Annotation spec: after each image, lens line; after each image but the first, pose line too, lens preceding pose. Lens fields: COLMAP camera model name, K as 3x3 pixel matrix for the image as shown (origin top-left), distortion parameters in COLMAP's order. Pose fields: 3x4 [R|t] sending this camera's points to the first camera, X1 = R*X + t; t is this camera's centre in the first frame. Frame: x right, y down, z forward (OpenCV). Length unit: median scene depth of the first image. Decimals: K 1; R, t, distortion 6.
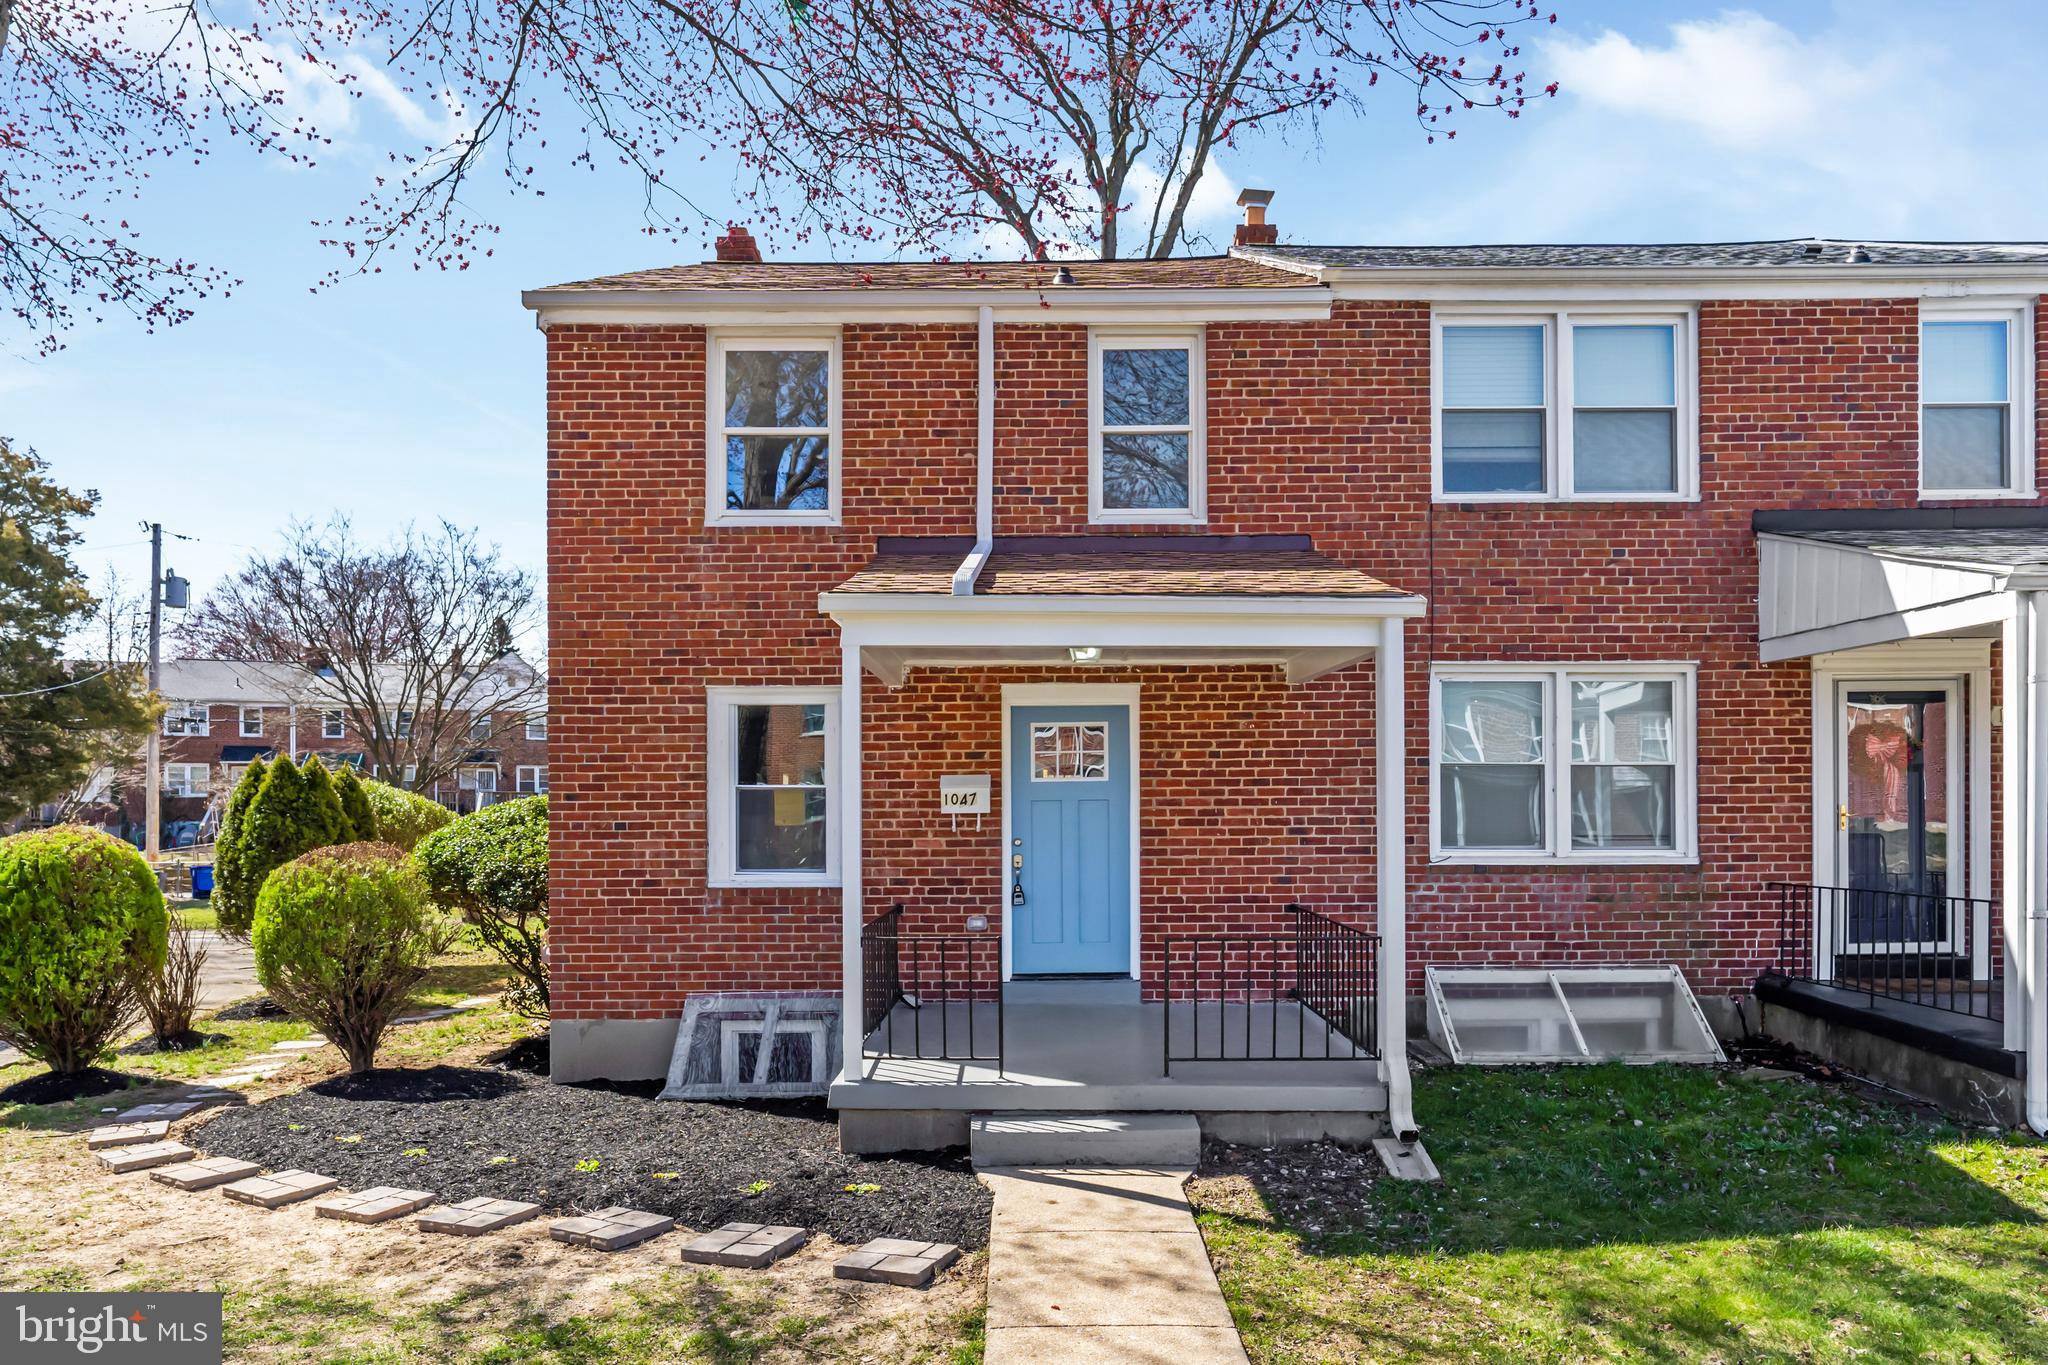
lens RADIAL K [[1249.3, 0, 985.8], [0, 1249.3, 741.2], [0, 0, 1]] dist [-0.003356, 0.000362]
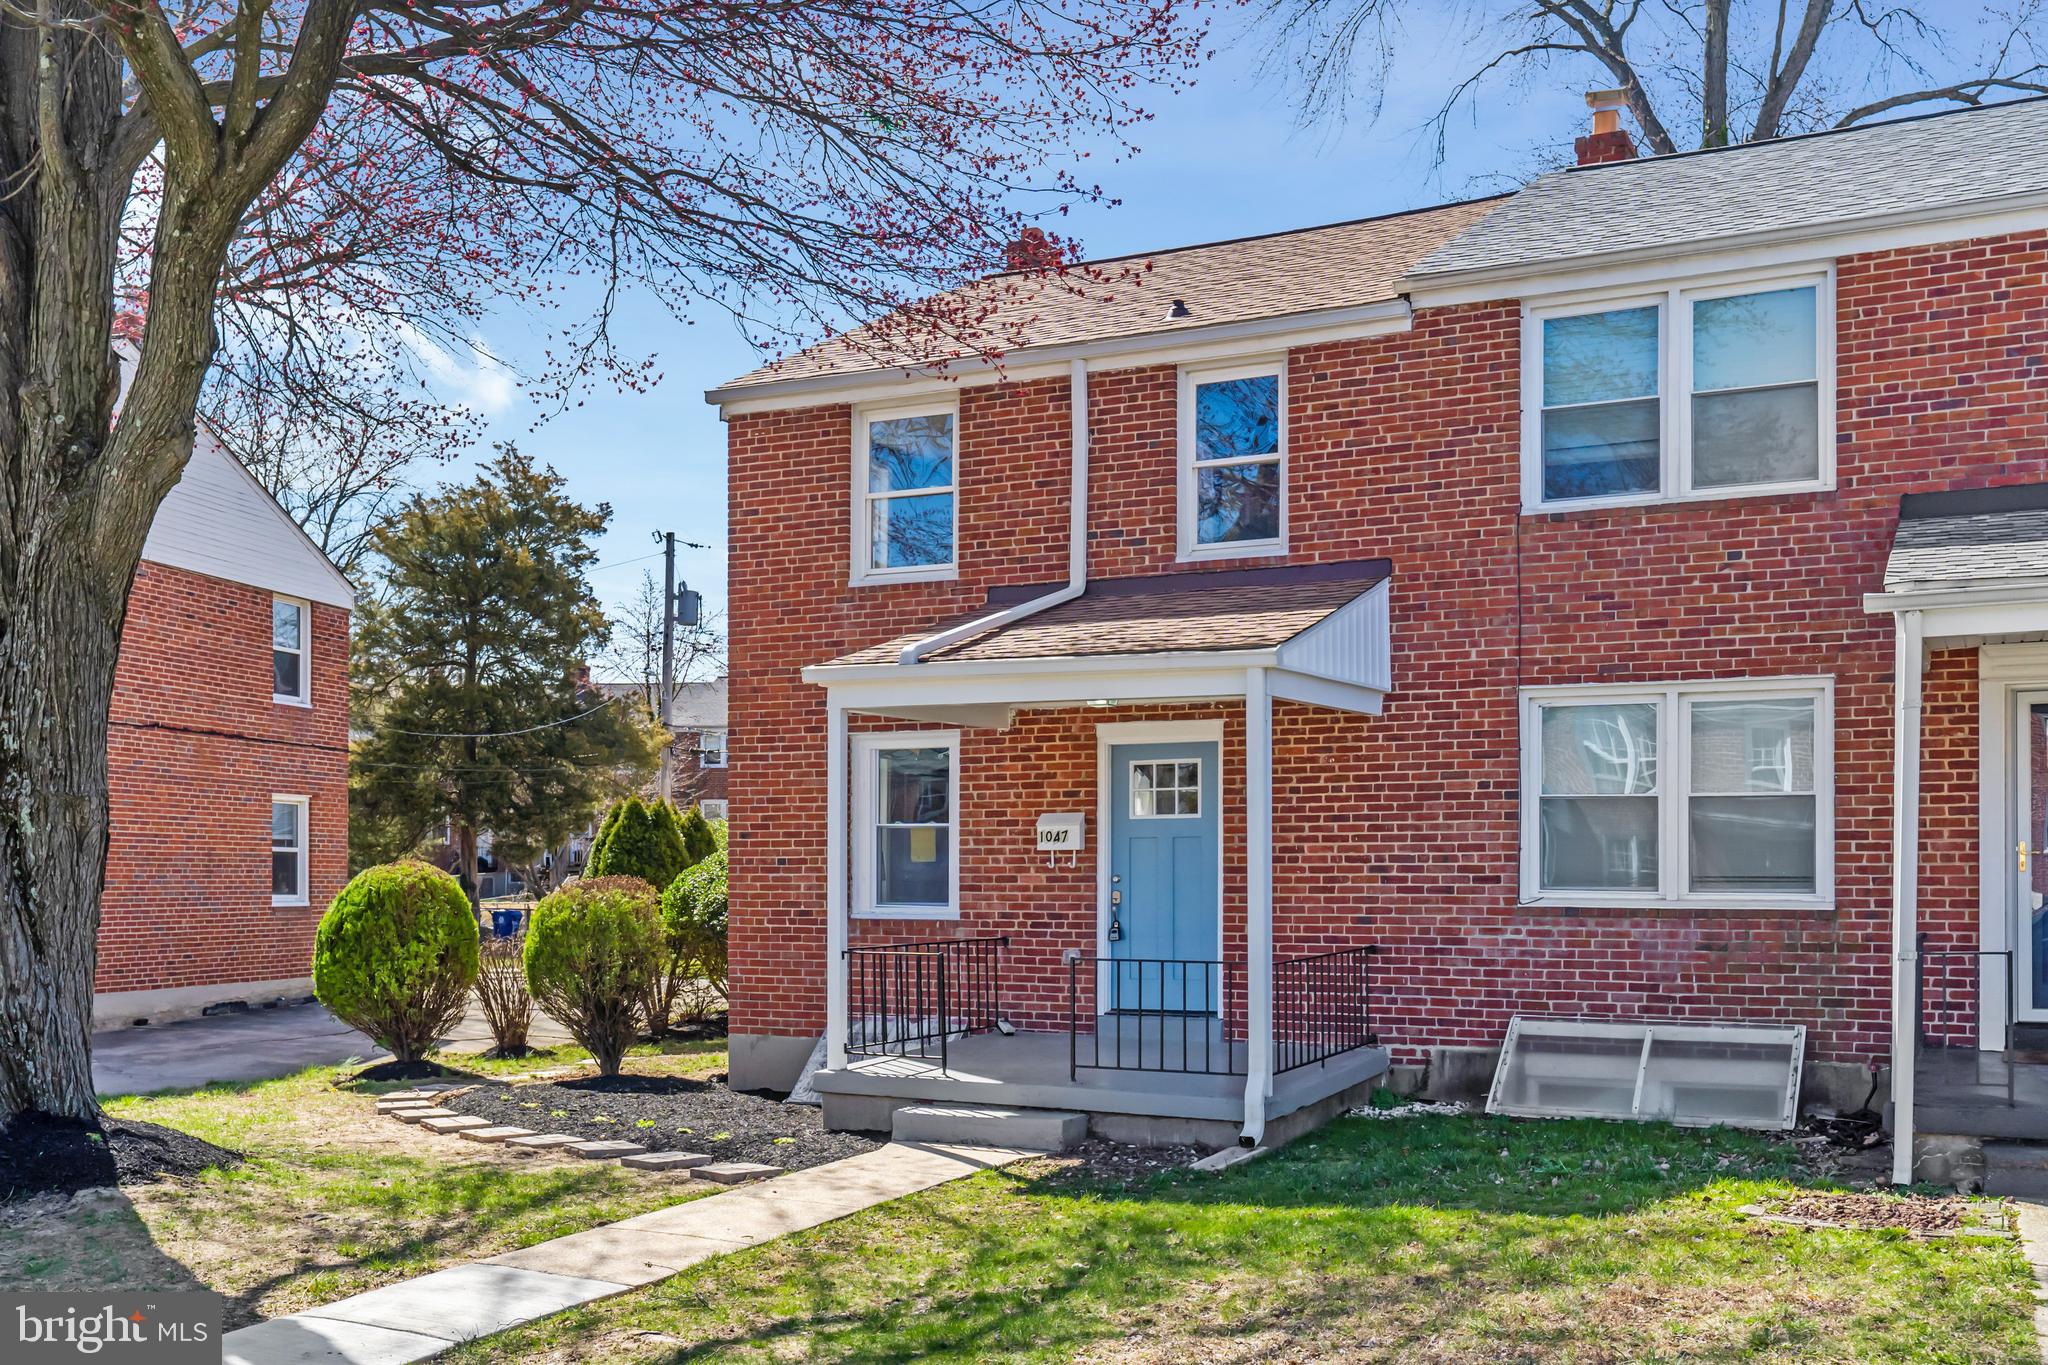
lens RADIAL K [[1850.5, 0, 1026.3], [0, 1850.5, 687.0], [0, 0, 1]] dist [0.005337, 0.007228]
pose [[0.902940, -0.036975, -0.428174, 0.612160], [0.020985, 0.998897, -0.042007, -0.013319], [0.429255, 0.028945, 0.902720, -0.396743]]
